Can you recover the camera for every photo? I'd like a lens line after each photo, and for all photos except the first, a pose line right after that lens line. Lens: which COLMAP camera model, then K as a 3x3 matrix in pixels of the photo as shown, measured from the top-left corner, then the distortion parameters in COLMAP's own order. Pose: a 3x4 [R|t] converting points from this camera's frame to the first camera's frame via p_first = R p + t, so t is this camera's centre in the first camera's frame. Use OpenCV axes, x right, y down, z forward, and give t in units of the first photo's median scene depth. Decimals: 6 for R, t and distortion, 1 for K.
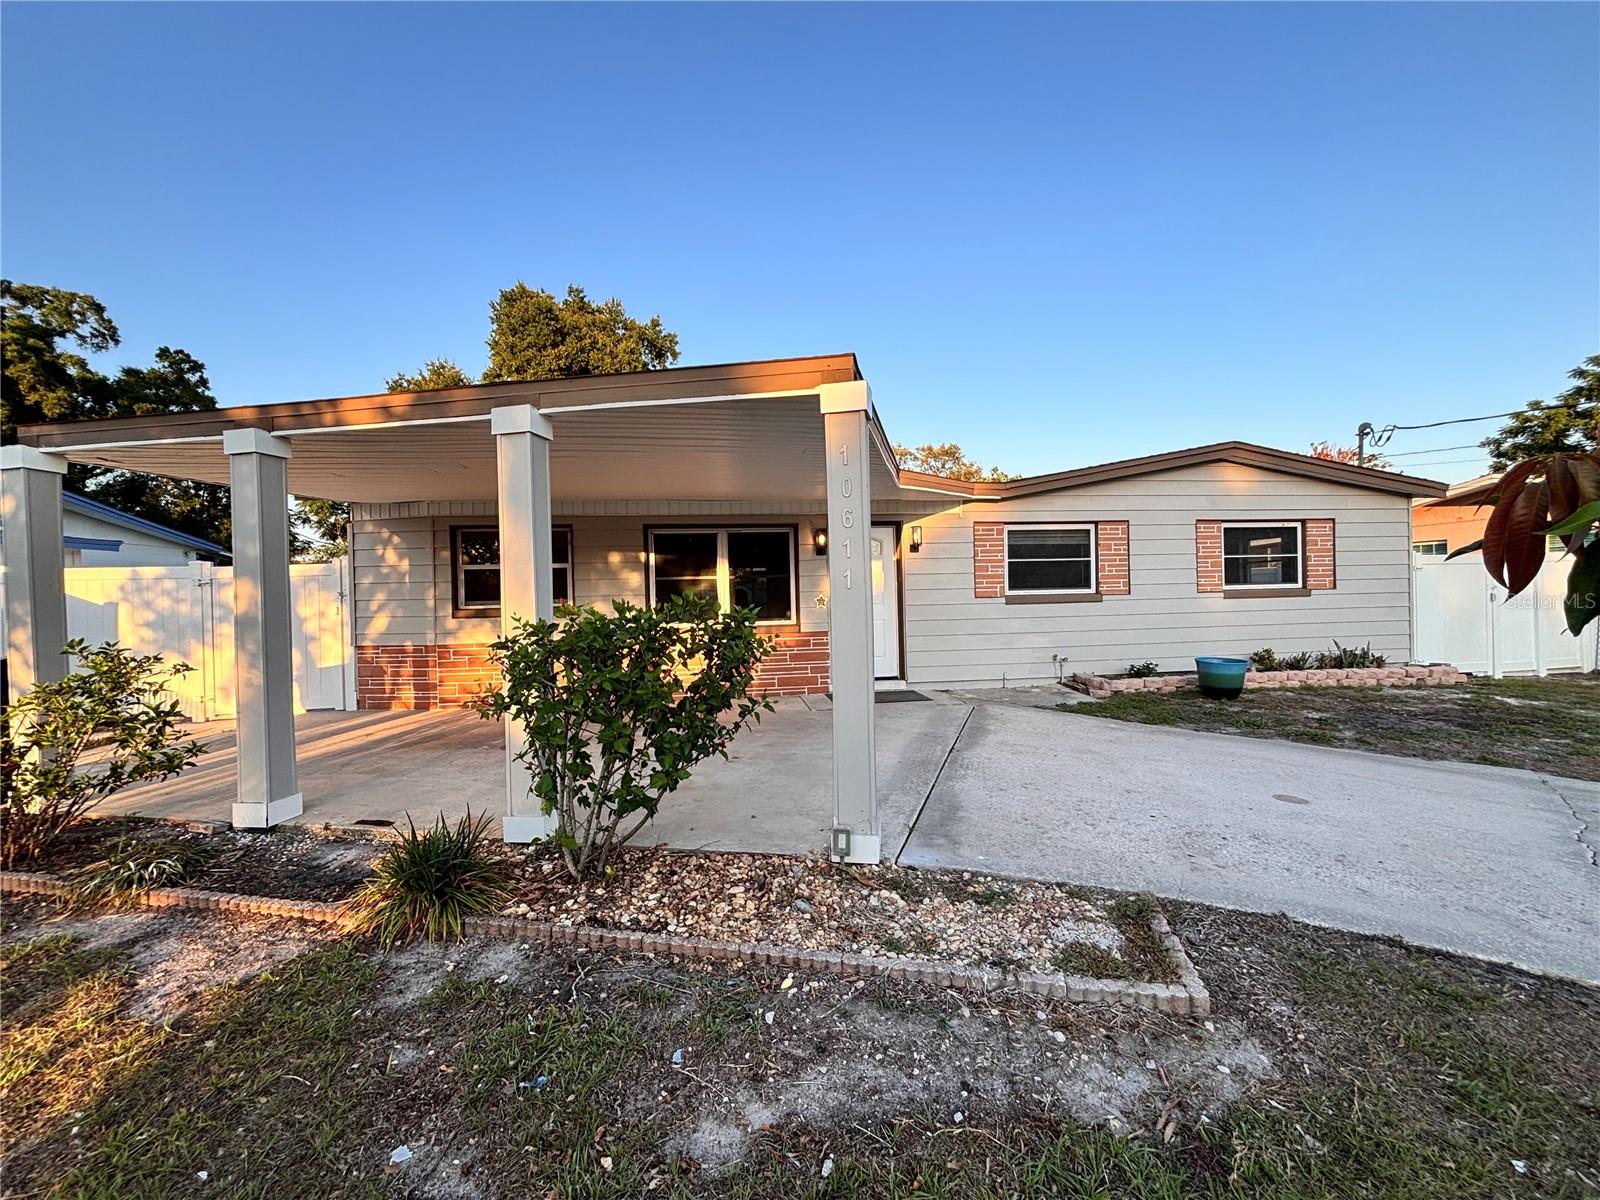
lens RADIAL K [[643.4, 0, 806.5], [0, 643.4, 605.8], [0, 0, 1]] dist [0.002125, -0.000208]
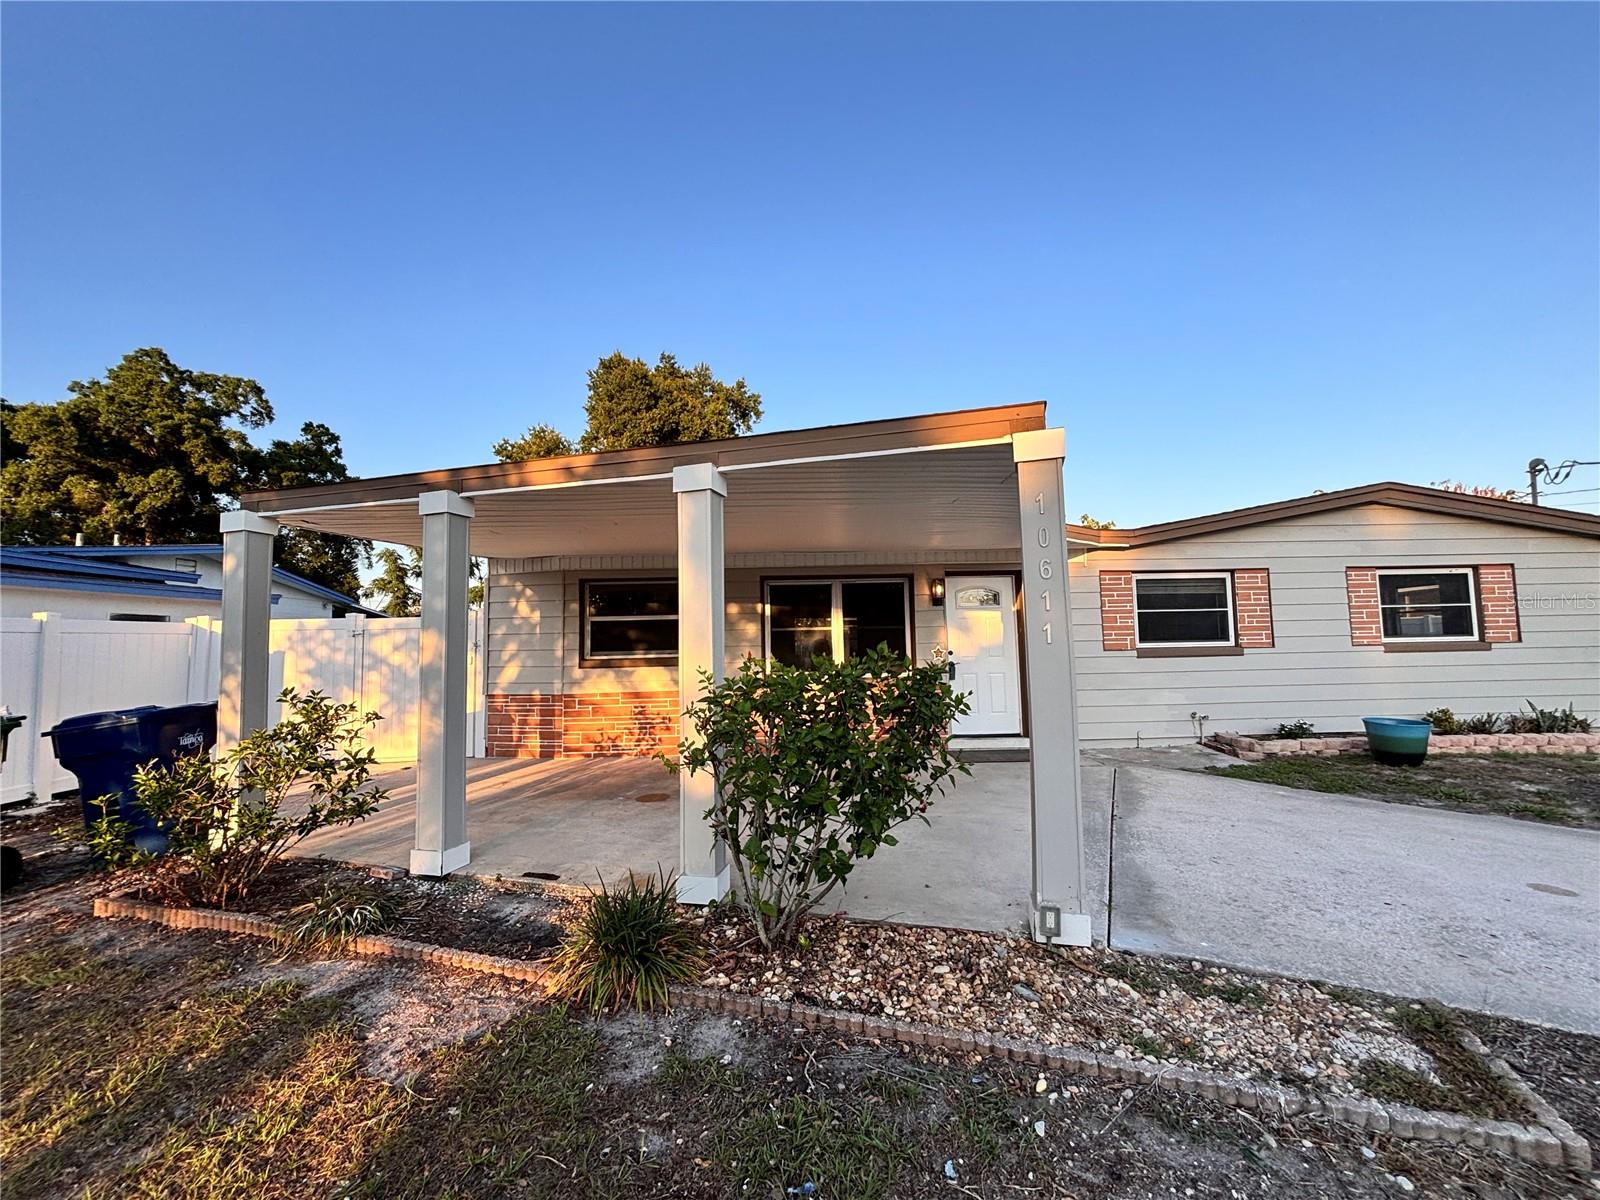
lens RADIAL K [[643.4, 0, 798.0], [0, 643.4, 601.6], [0, 0, 1]] dist [0.002125, -0.000208]
pose [[0.994622, -0.003341, -0.103516, -0.168020], [-0.005347, 0.996490, -0.083539, -0.004877], [0.103431, 0.083643, 0.991113, 0.014624]]
